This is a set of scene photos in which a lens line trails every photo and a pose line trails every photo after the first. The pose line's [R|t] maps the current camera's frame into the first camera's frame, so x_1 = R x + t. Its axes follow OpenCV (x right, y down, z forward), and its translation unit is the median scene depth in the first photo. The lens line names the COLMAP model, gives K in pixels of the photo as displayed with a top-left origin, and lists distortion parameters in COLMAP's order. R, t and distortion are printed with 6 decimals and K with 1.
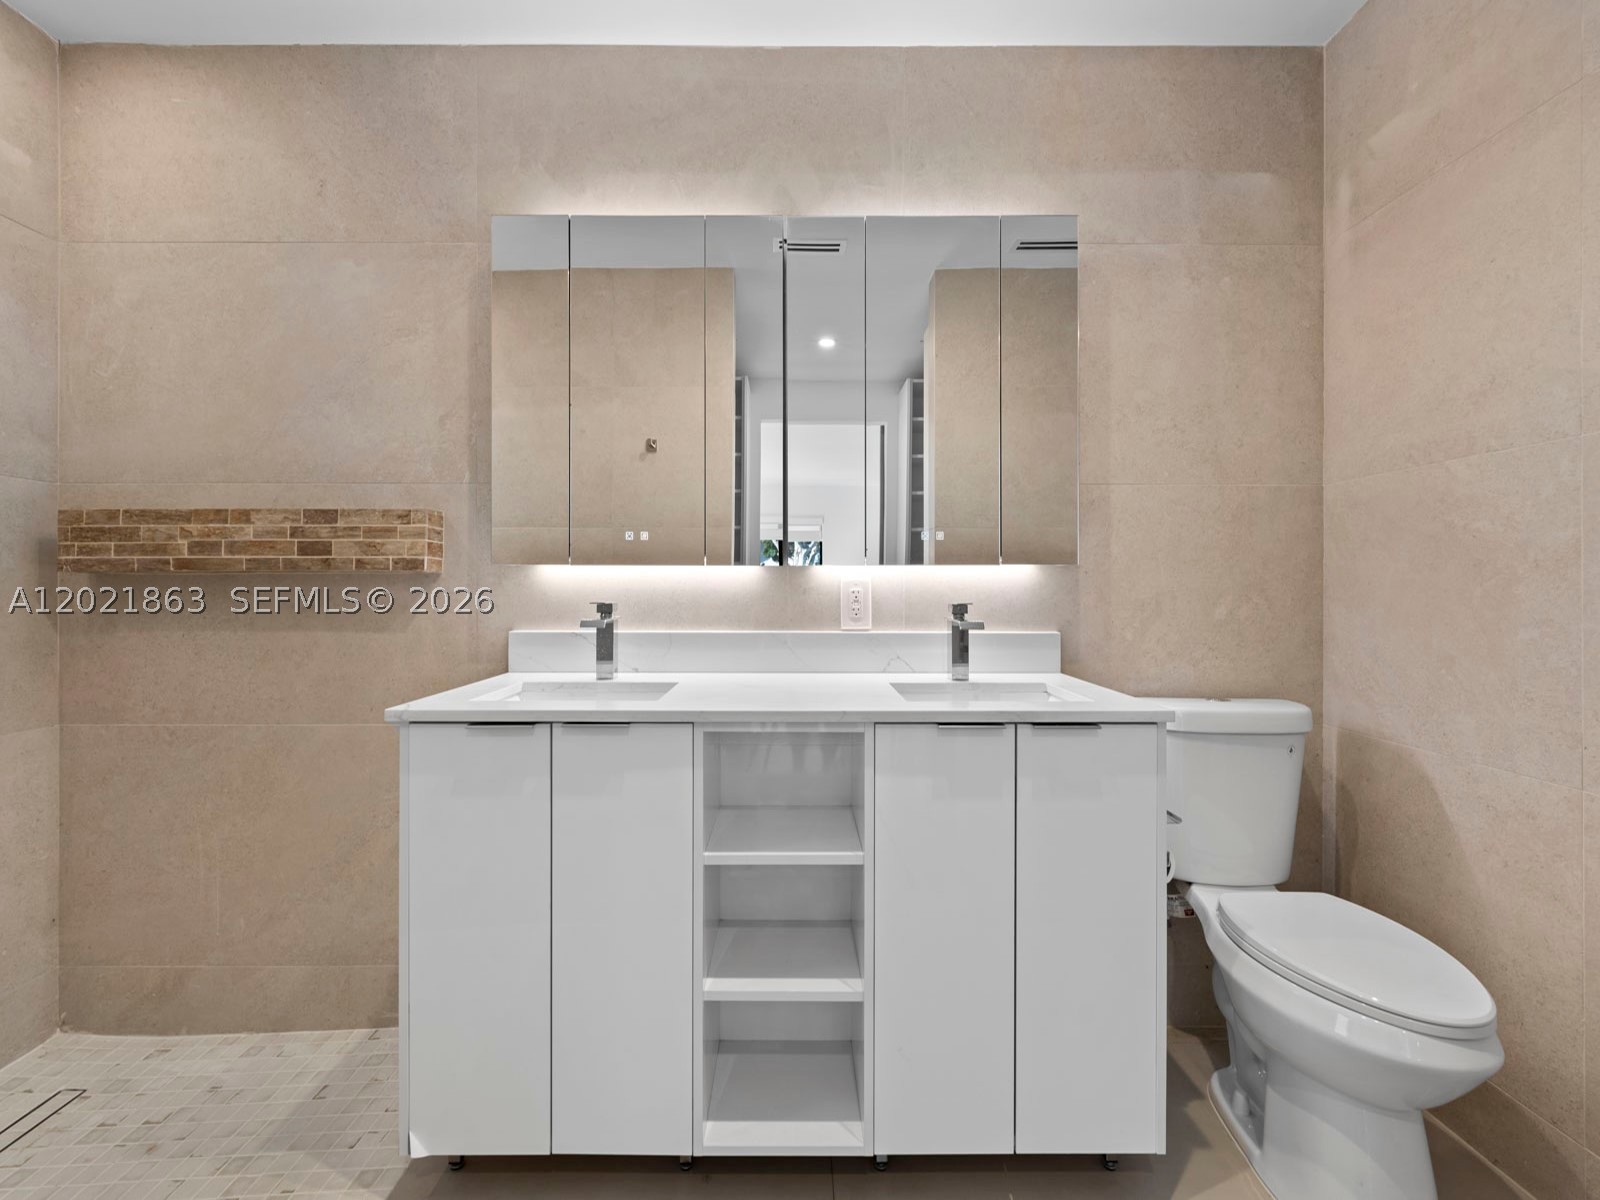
lens RADIAL K [[647.0, 0, 803.8], [0, 647.0, 587.5], [0, 0, 1]] dist [-0.003163, -0.000174]
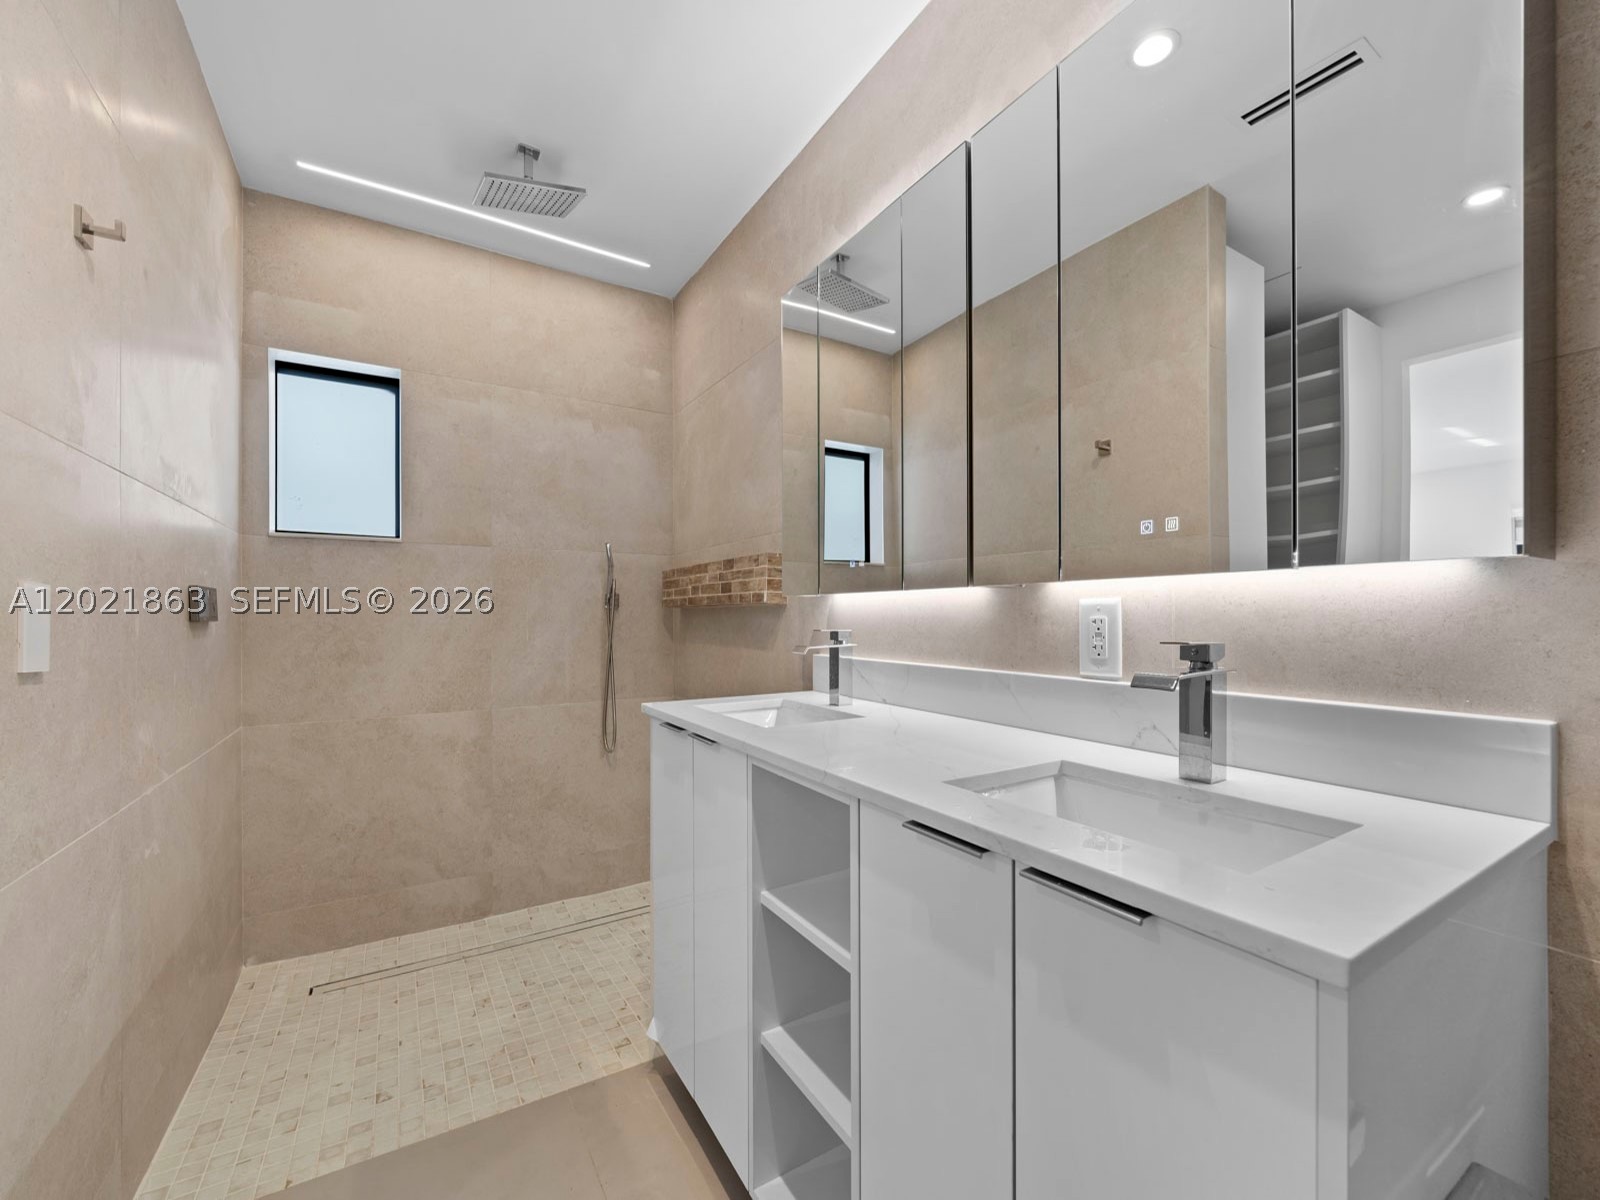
lens RADIAL K [[647.0, 0, 801.1], [0, 647.0, 616.0], [0, 0, 1]] dist [-0.003163, -0.000174]
pose [[0.522205, -0.001227, -0.852819, 0.514636], [0.000732, 0.999999, -0.000991, 0.002112], [0.852820, -0.000107, 0.522205, 0.403300]]
